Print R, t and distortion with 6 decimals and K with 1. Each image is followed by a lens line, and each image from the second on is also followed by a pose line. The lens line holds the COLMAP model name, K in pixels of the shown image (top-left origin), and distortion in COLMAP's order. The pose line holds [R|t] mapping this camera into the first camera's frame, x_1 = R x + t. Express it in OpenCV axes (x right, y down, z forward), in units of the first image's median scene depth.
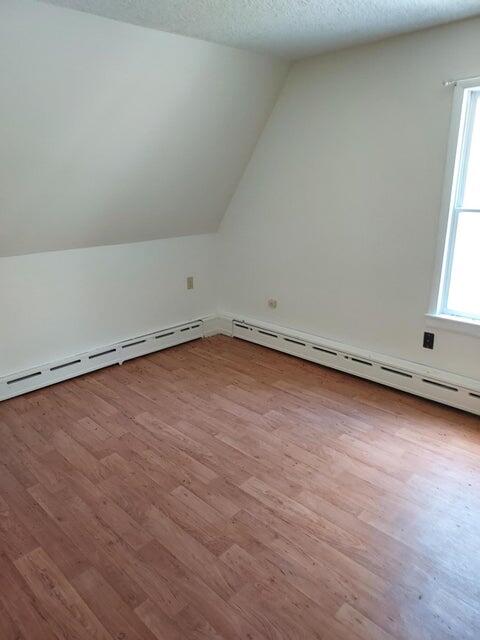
lens RADIAL K [[459.7, 0, 239.1], [0, 459.7, 320.2], [0, 0, 1]] dist [0.004970, 0.002483]
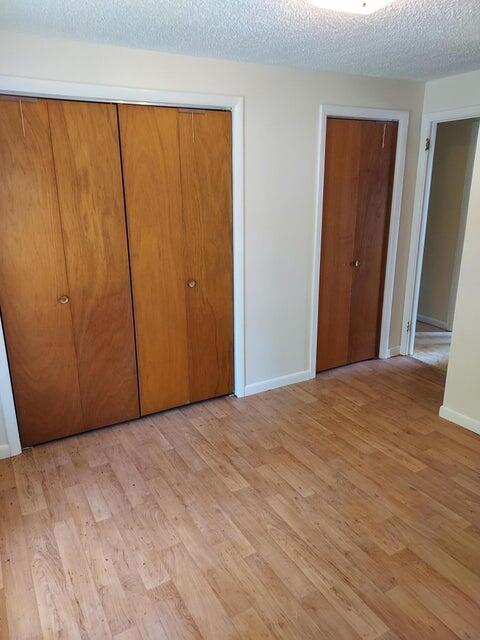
lens RADIAL K [[459.7, 0, 239.7], [0, 459.7, 321.0], [0, 0, 1]] dist [0.004970, 0.002483]
pose [[-0.961215, -0.035212, 0.273542, 0.046737], [0.125249, 0.827911, 0.546695, -0.488597], [-0.245719, 0.559752, -0.791391, 1.488707]]
